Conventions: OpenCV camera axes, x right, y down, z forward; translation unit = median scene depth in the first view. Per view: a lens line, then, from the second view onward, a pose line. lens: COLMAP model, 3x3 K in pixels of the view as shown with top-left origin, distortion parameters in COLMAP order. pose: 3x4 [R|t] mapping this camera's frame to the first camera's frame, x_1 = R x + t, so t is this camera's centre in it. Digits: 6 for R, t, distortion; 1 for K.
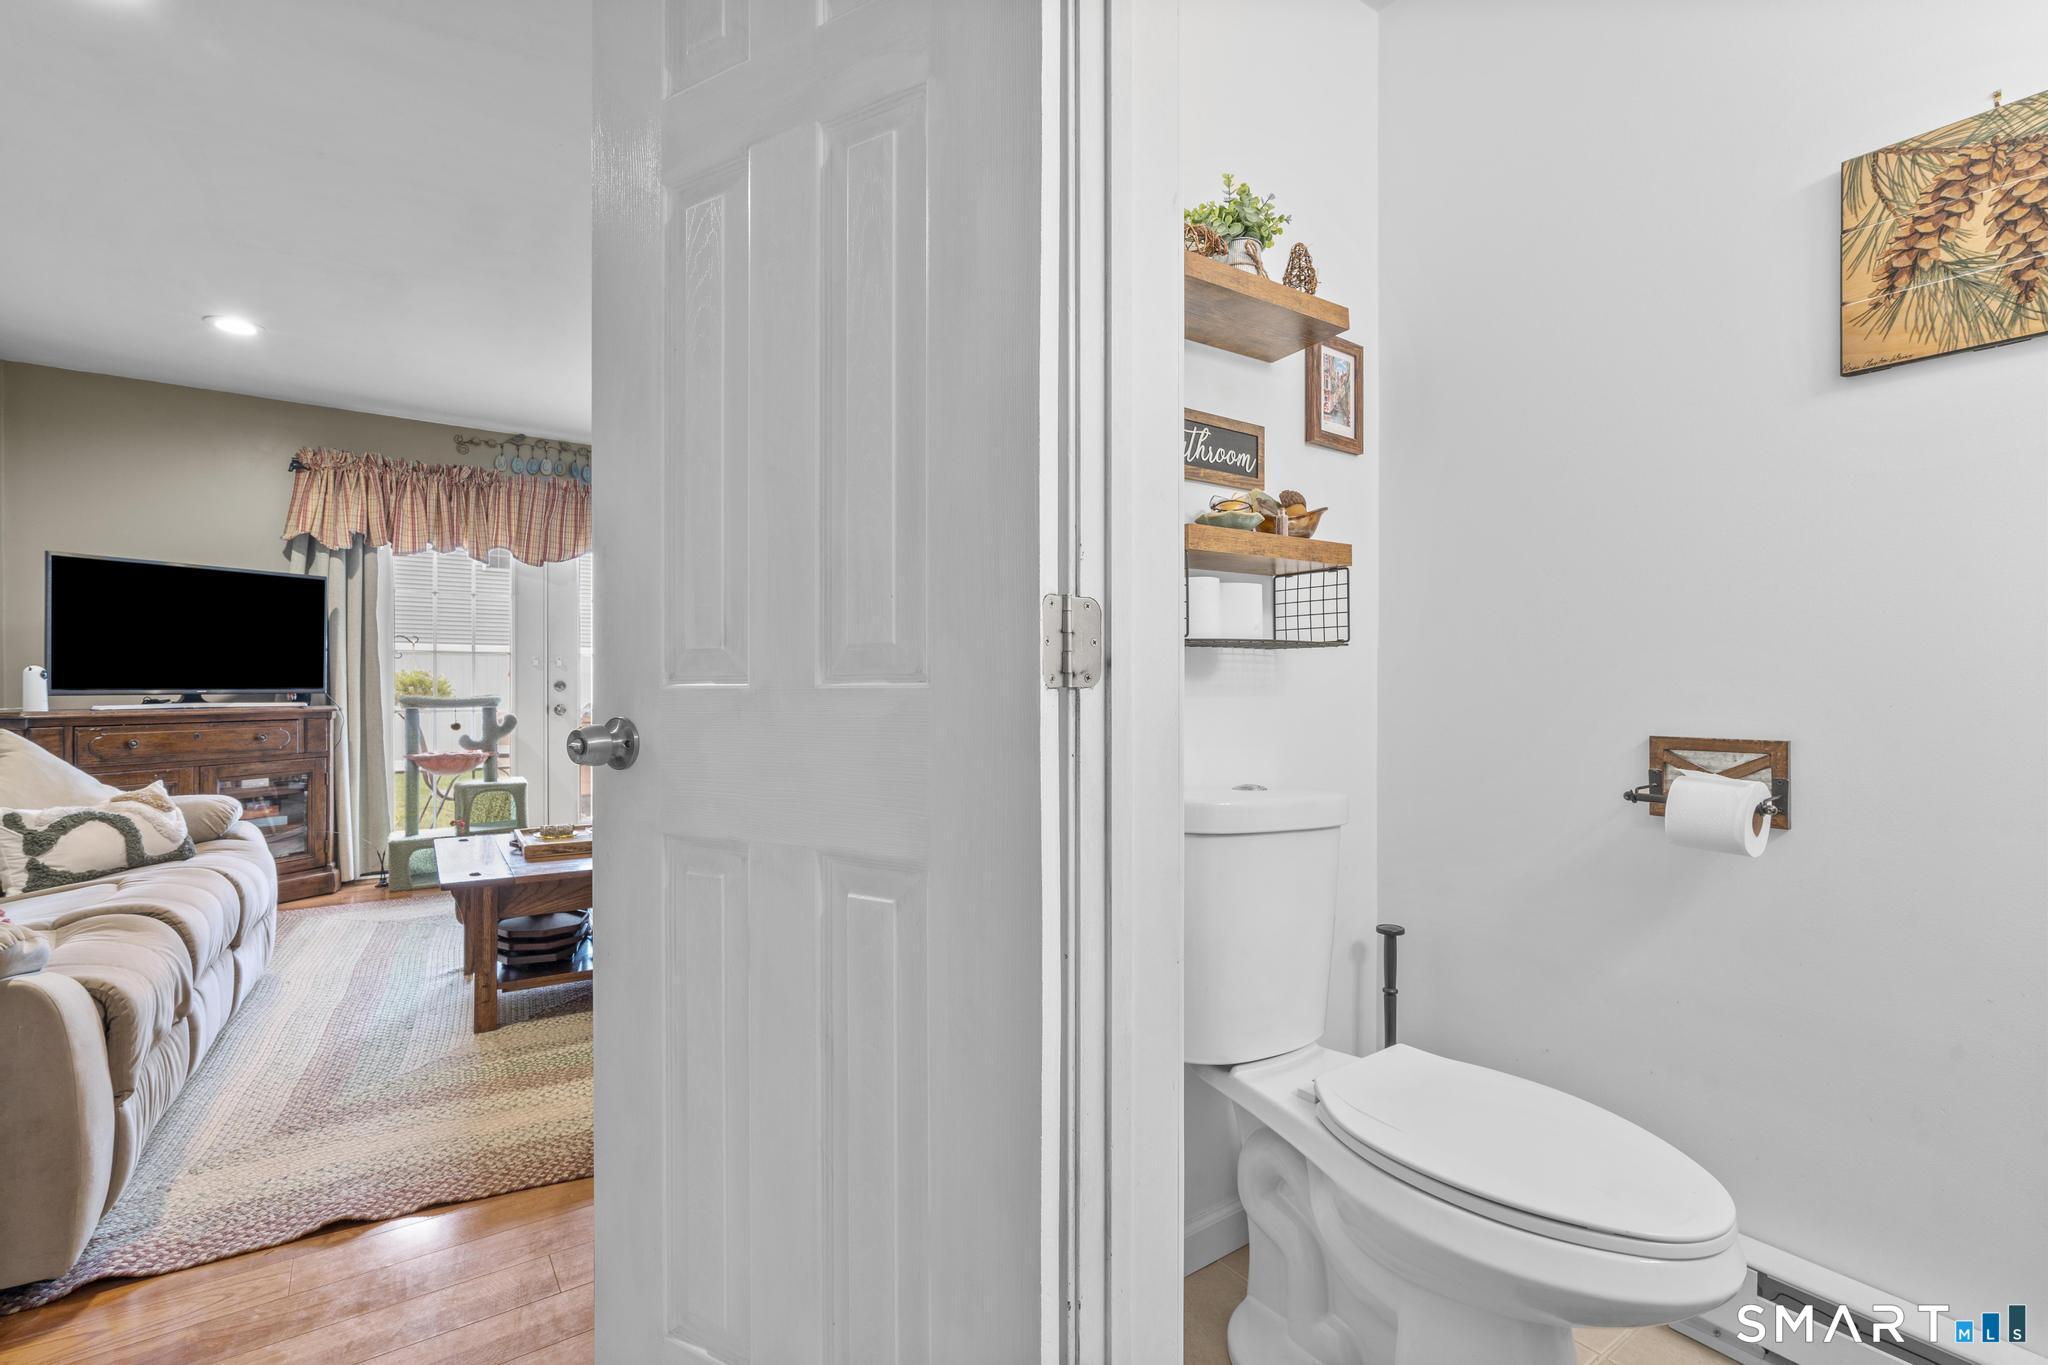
lens RADIAL K [[918.5, 0, 1028.2], [0, 918.5, 685.7], [0, 0, 1]] dist [-0.007650, 0.003489]
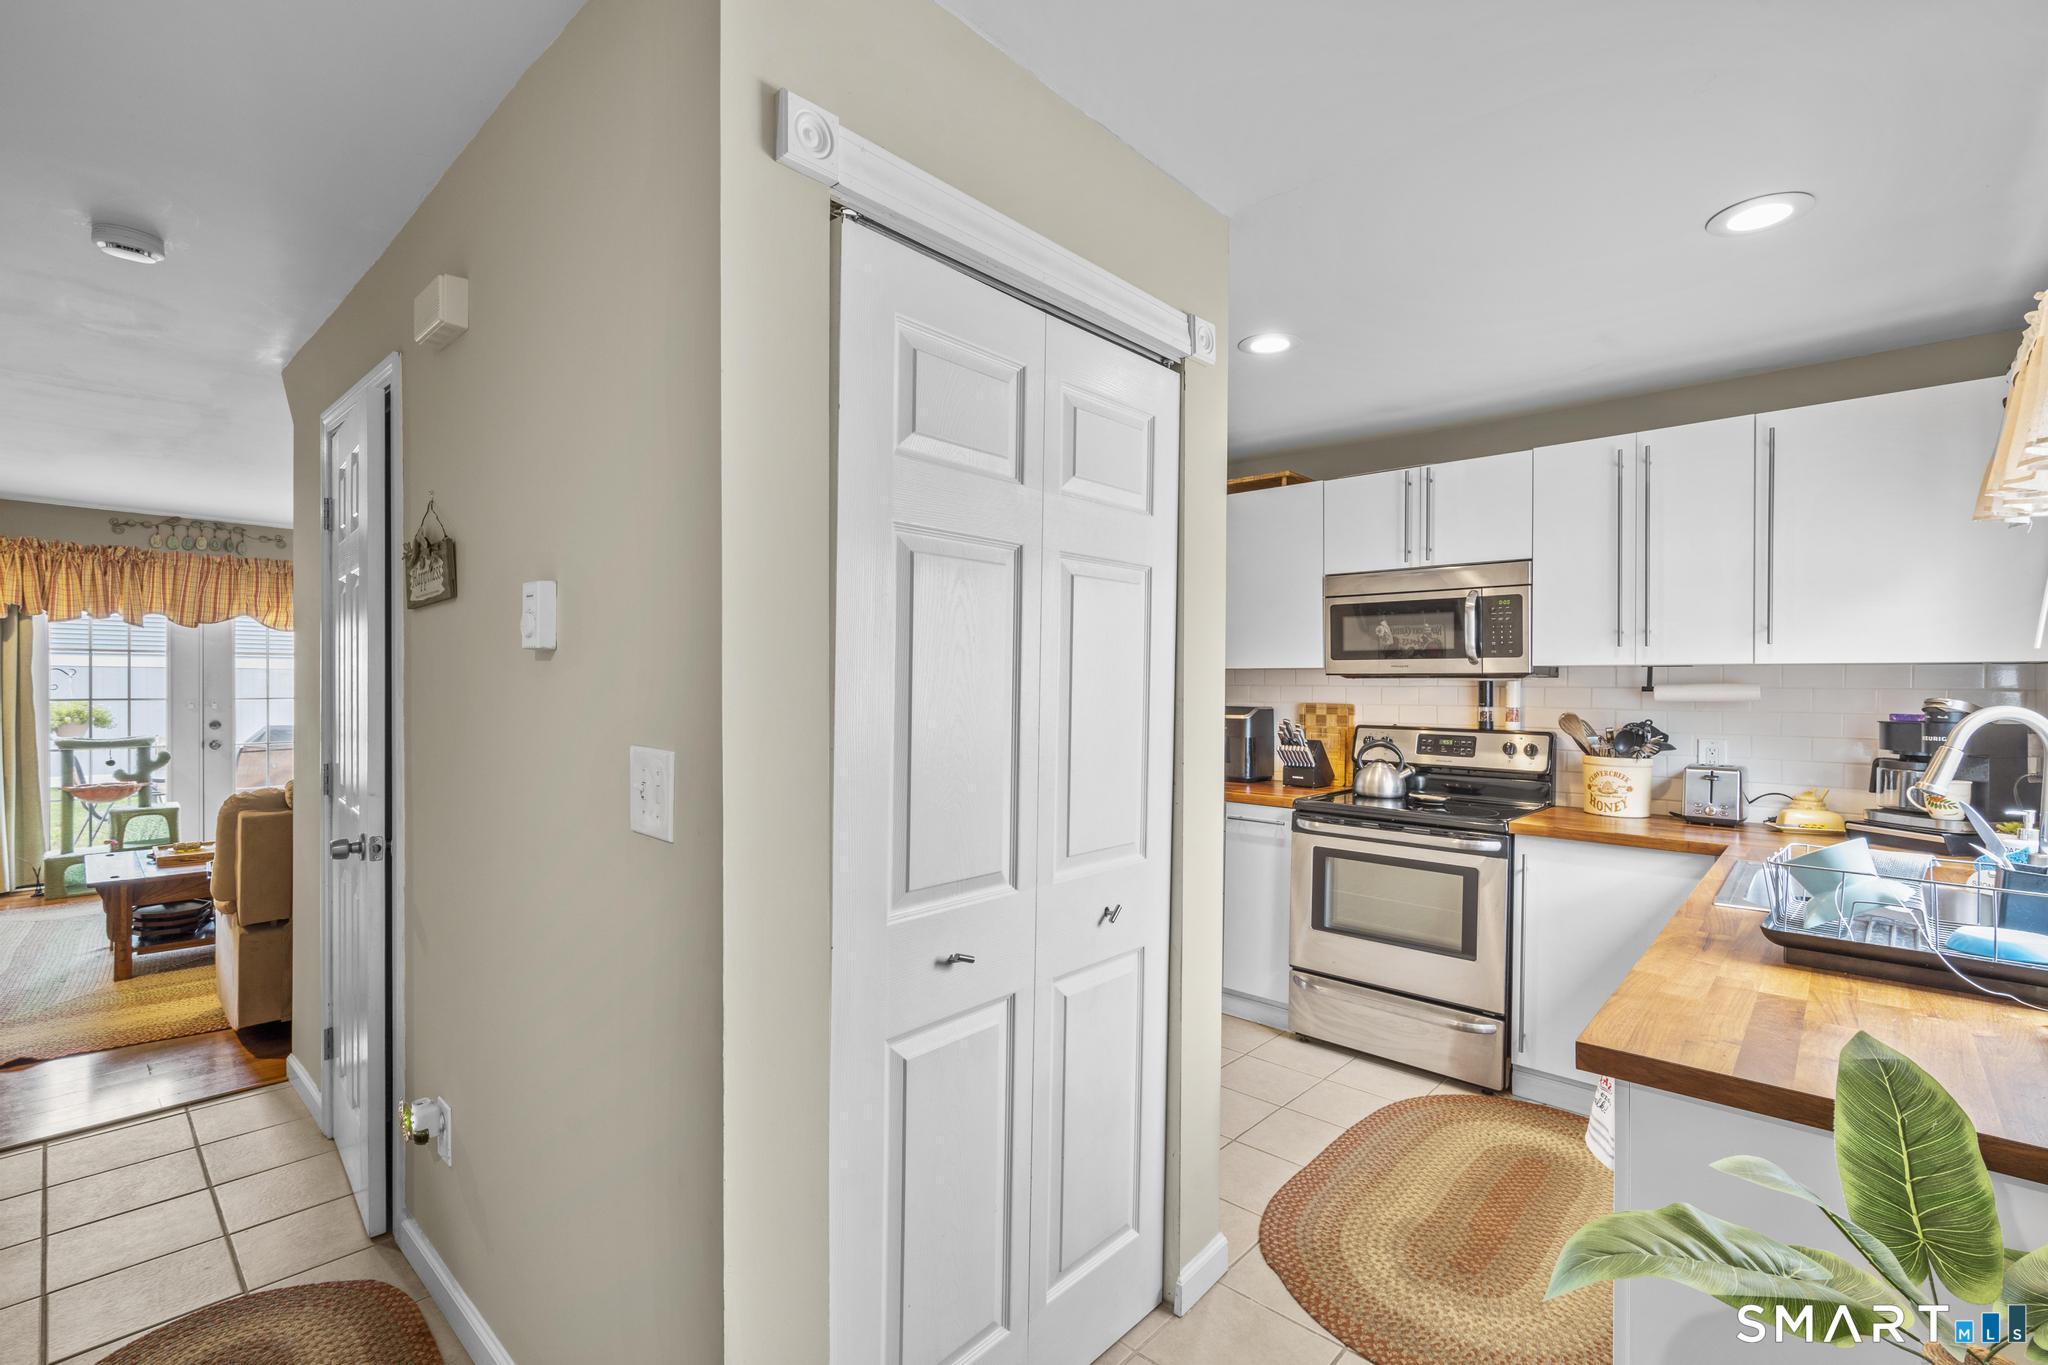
lens RADIAL K [[918.5, 0, 1021.1], [0, 918.5, 687.9], [0, 0, 1]] dist [-0.007650, 0.003489]
pose [[0.977852, 0.004148, 0.209257, 0.314899], [-0.005756, 0.999958, 0.007079, -0.072863], [-0.209219, -0.008127, 0.977835, -0.457374]]
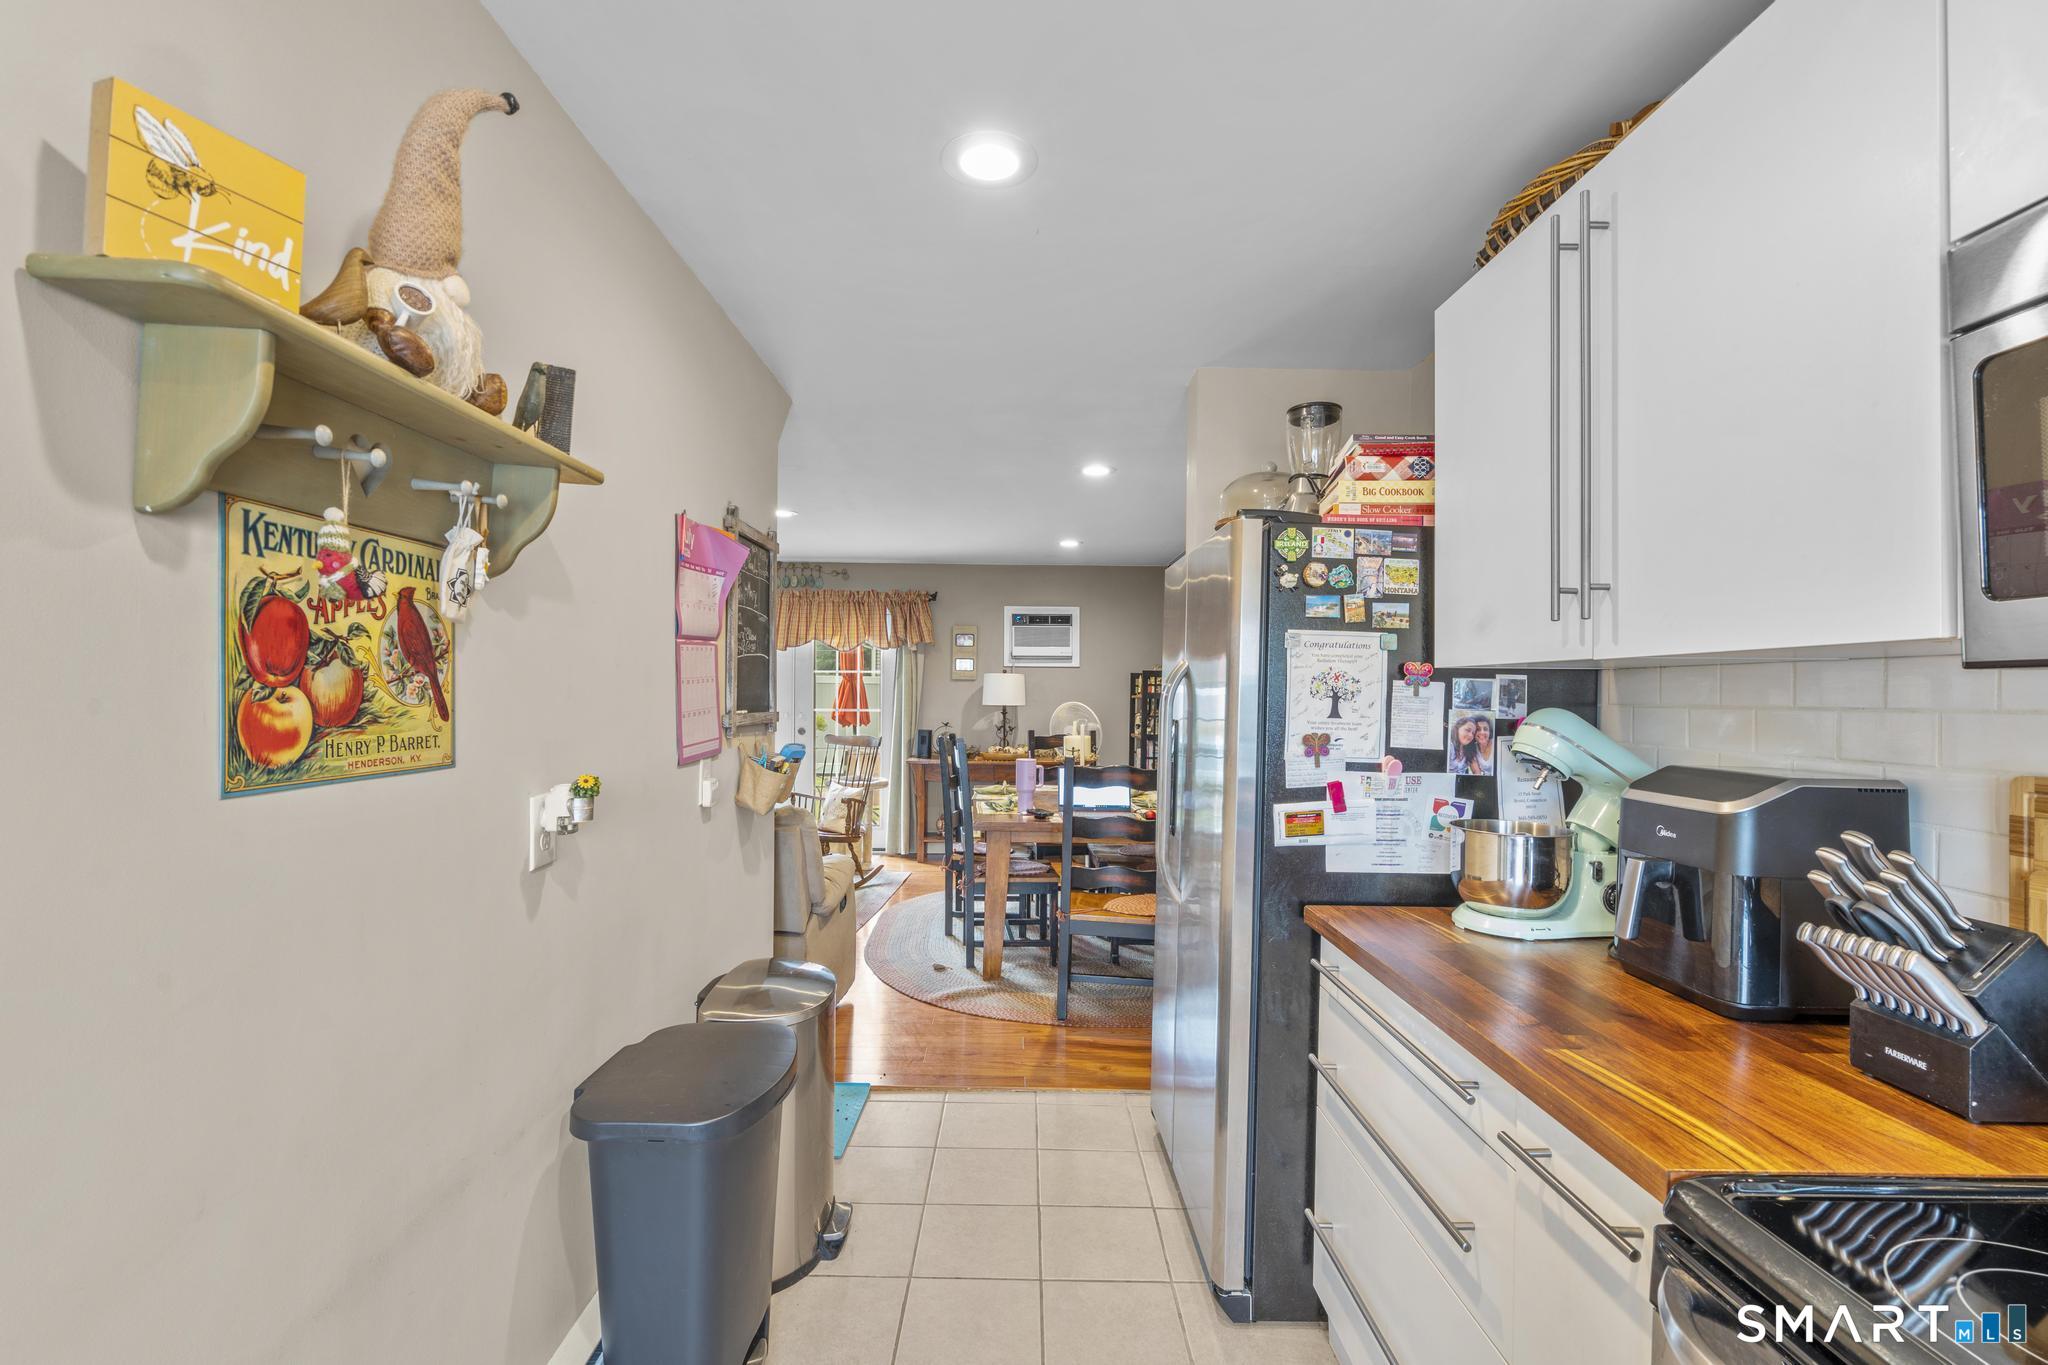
lens RADIAL K [[918.5, 0, 1028.2], [0, 918.5, 687.8], [0, 0, 1]] dist [-0.007650, 0.003489]
pose [[0.825558, 0.003588, -0.564305, 0.690341], [-0.008139, 0.999951, -0.005549, -0.073494], [0.564258, 0.009174, 0.825548, 0.009492]]
